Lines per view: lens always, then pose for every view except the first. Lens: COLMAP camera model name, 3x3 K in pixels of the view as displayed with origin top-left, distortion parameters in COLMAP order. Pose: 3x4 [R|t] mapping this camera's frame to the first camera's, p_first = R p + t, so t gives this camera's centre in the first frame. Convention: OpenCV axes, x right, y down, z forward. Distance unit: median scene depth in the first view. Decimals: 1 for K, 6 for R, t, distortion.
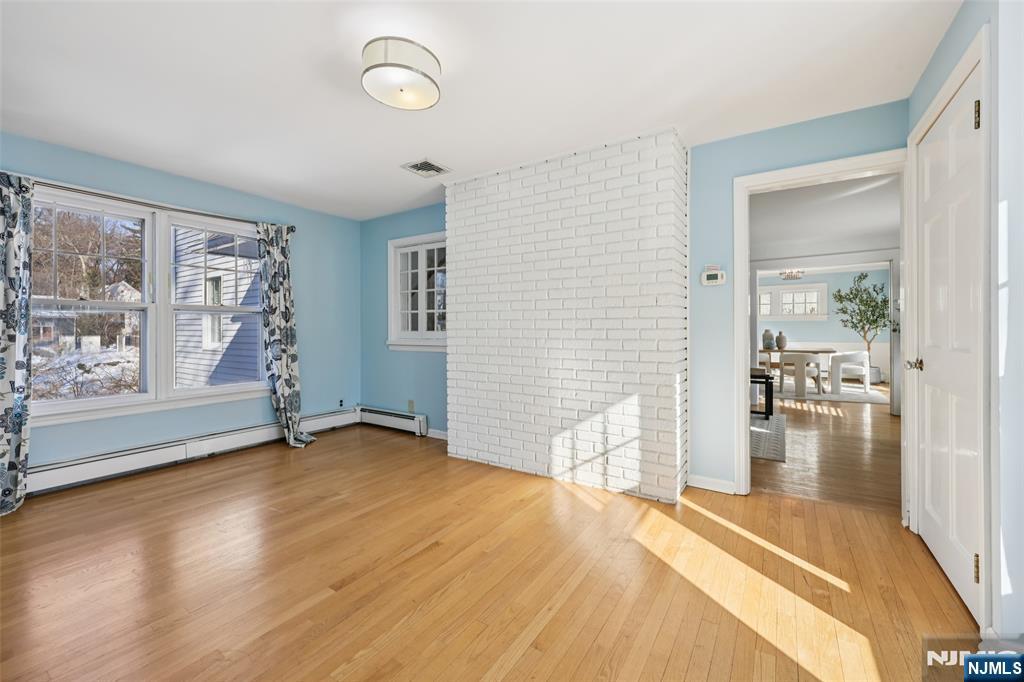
lens RADIAL K [[413.3, 0, 514.3], [0, 413.3, 332.6], [0, 0, 1]] dist [0.001502, 0.000102]
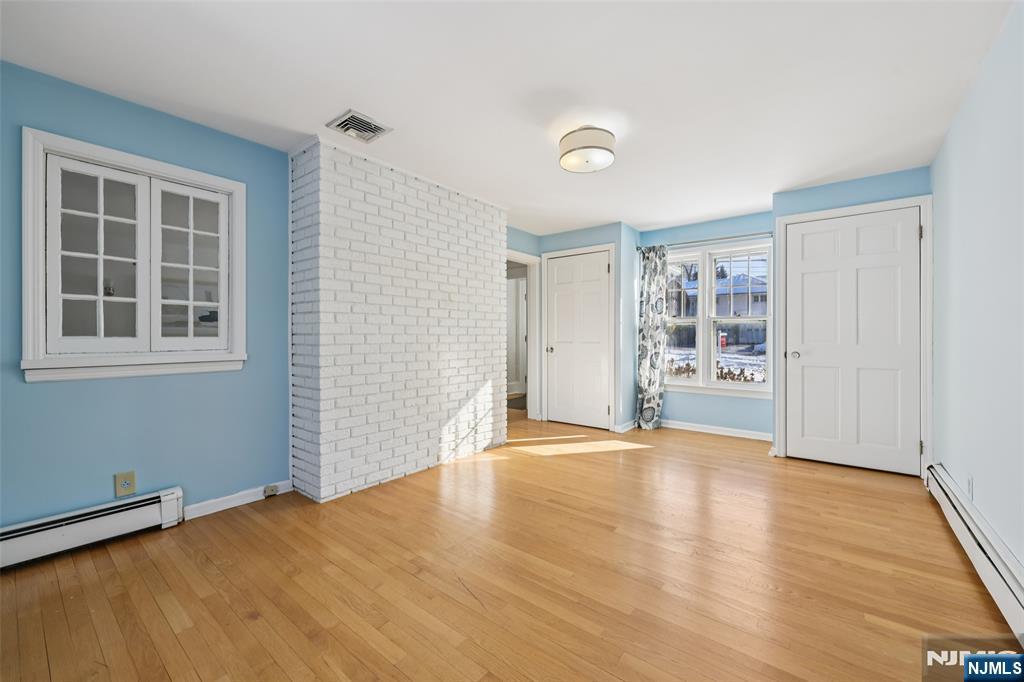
lens RADIAL K [[413.3, 0, 514.3], [0, 413.3, 332.6], [0, 0, 1]] dist [0.001502, 0.000102]
pose [[0.097360, 0.008678, 0.995211, -1.060960], [0.004715, 0.999947, -0.009181, -0.003157], [-0.995238, 0.005587, 0.097314, 0.700466]]
